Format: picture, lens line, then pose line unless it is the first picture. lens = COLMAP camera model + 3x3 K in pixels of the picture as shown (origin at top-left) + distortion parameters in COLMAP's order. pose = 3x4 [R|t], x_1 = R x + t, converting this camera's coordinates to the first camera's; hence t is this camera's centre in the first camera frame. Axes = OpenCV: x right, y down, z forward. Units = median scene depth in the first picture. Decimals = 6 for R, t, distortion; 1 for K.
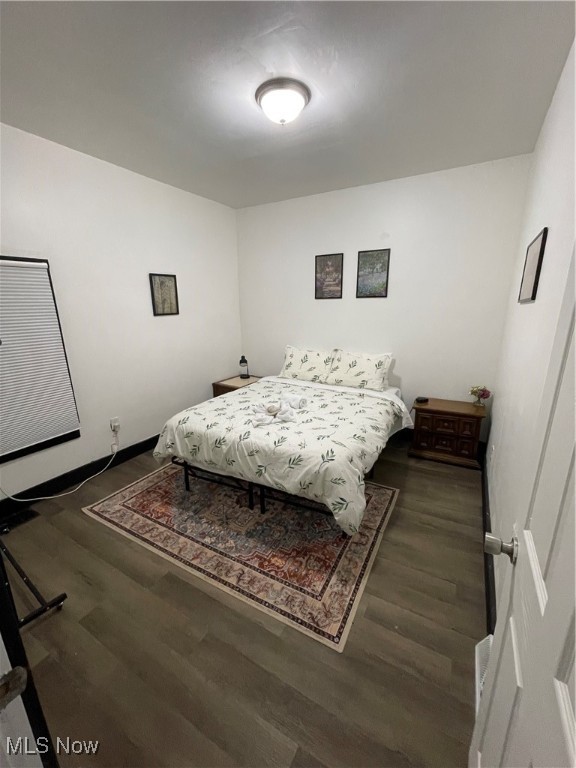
lens RADIAL K [[301.8, 0, 286.3], [0, 301.8, 372.5], [0, 0, 1]] dist [0.019151, -0.000167]
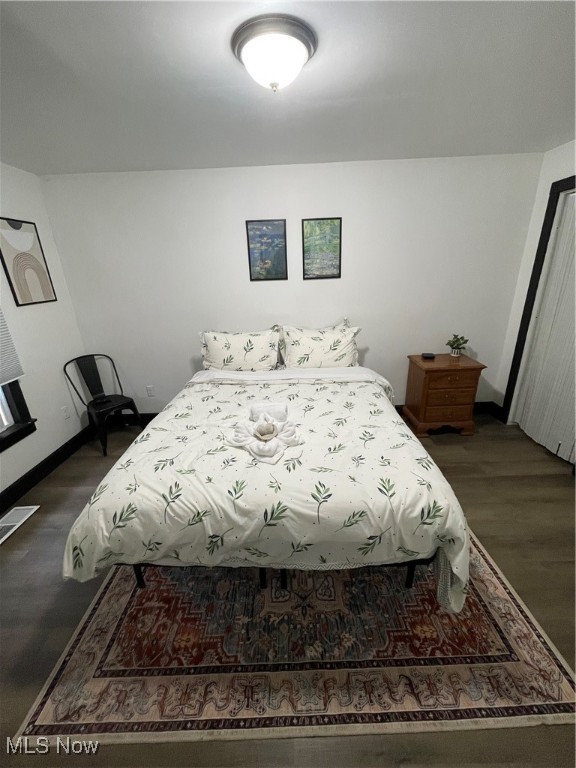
lens RADIAL K [[301.8, 0, 286.3], [0, 301.8, 372.5], [0, 0, 1]] dist [0.019151, -0.000167]
pose [[0.871957, -0.161297, 0.462249, -0.455680], [0.135756, 0.986804, 0.088253, -0.080234], [-0.470384, -0.014200, 0.882348, 0.424150]]
